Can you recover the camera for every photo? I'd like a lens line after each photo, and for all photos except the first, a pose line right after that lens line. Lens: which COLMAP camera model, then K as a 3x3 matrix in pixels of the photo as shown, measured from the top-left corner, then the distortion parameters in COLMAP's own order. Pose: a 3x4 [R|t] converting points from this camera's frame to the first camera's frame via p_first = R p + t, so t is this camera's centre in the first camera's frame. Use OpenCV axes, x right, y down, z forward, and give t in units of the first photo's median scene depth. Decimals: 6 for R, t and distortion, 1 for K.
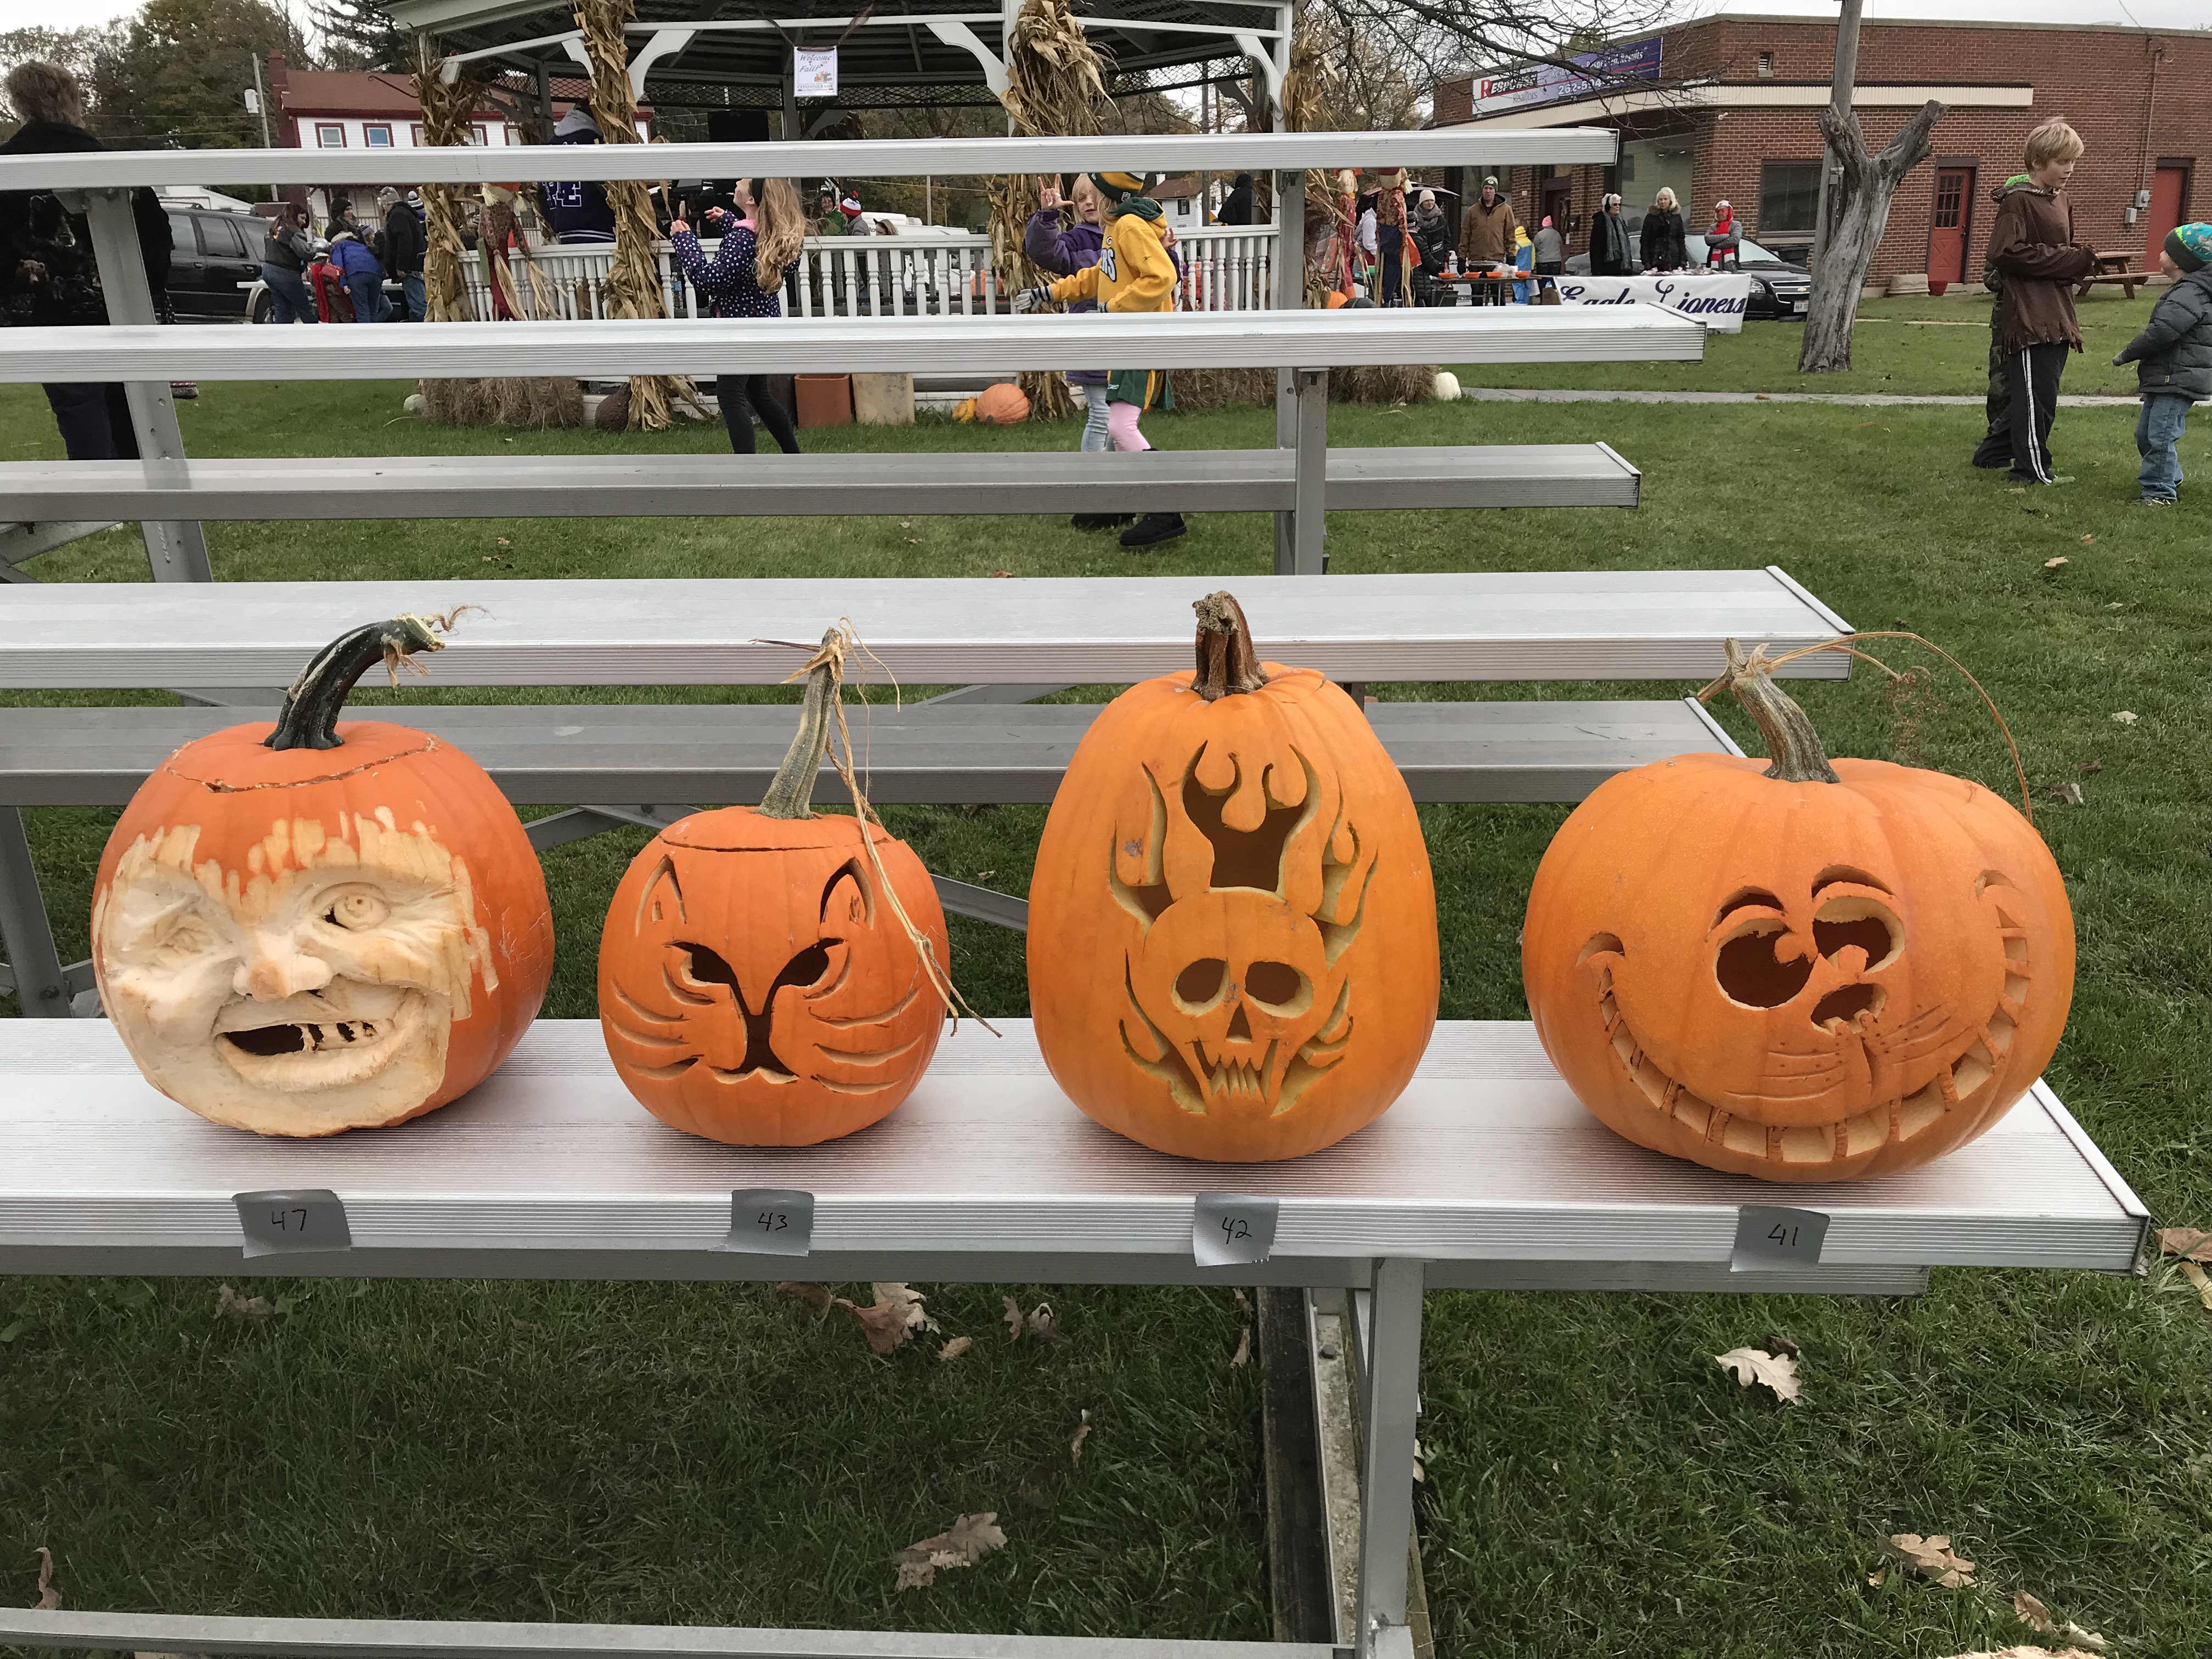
lens RADIAL K [[1868.0, 0, 1098.3], [0, 1868.0, 832.4], [0, 0, 1]] dist [0.011752, -0.008662]
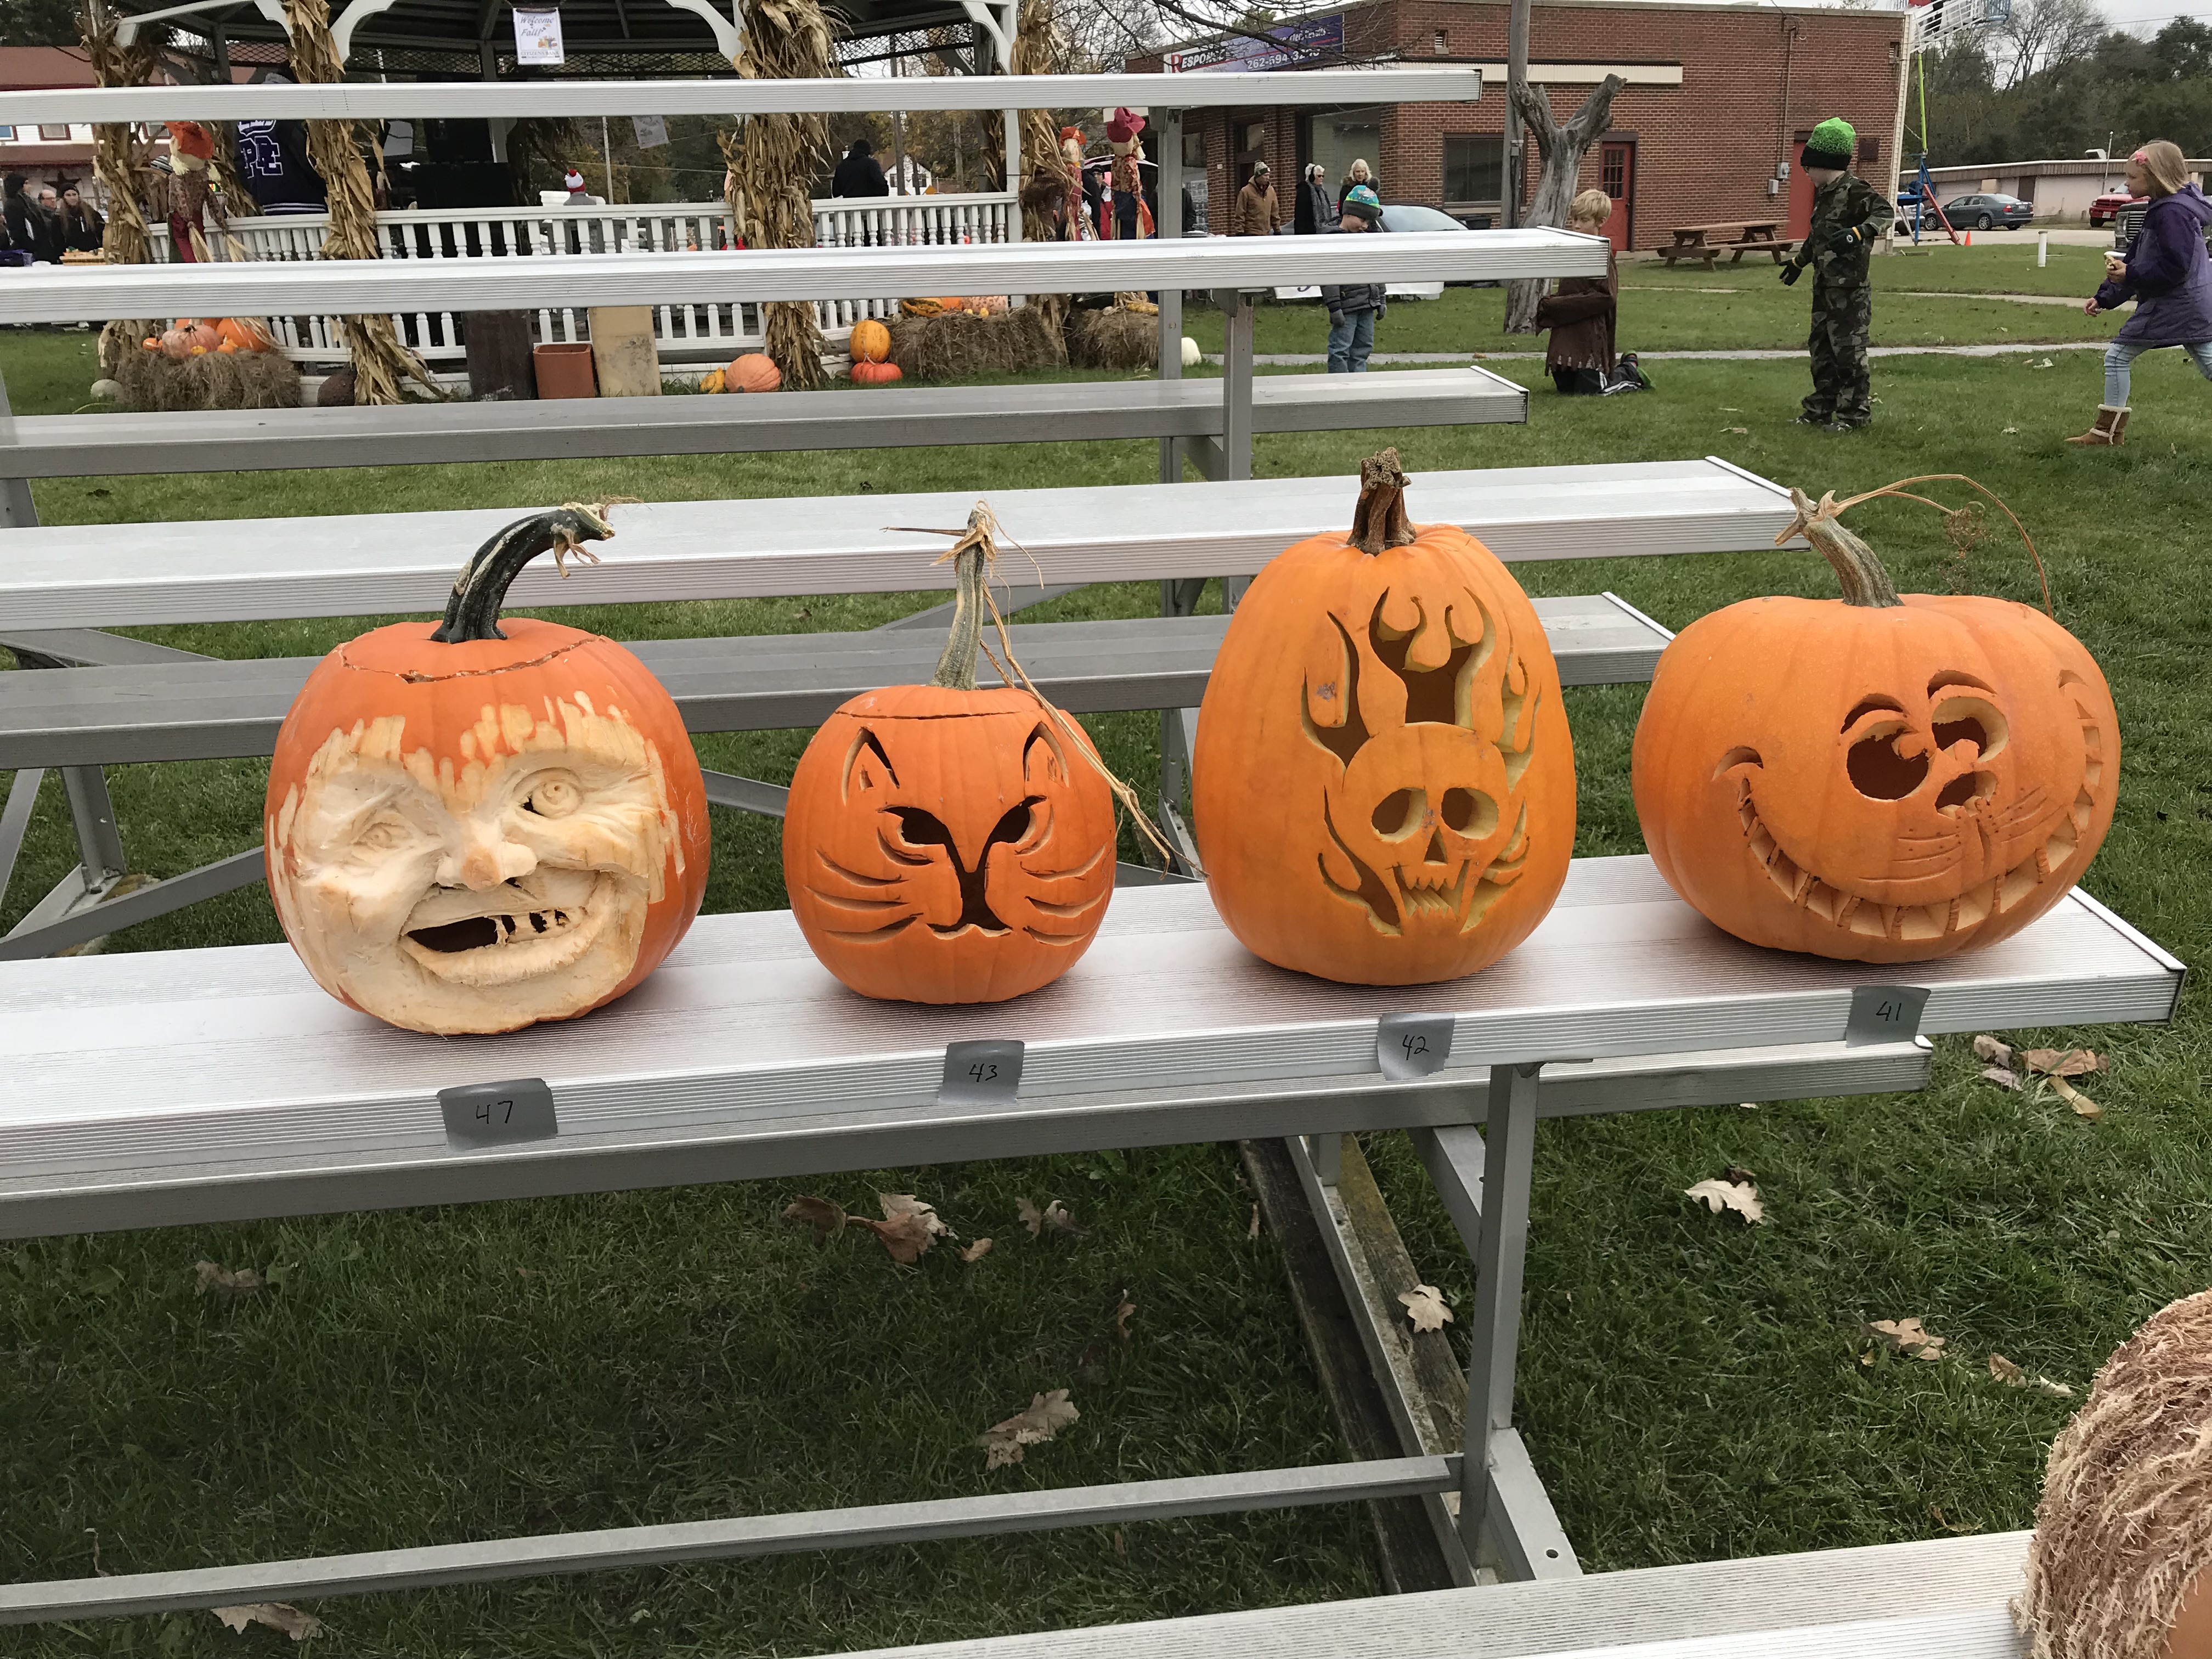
lens RADIAL K [[1868.0, 0, 1123.7], [0, 1868.0, 827.0], [0, 0, 1]] dist [0.011752, -0.008662]
pose [[0.986141, -0.058761, 0.155156, -0.163852], [0.057366, 0.998263, 0.013457, 0.040156], [-0.155677, -0.004370, 0.987798, -0.025542]]
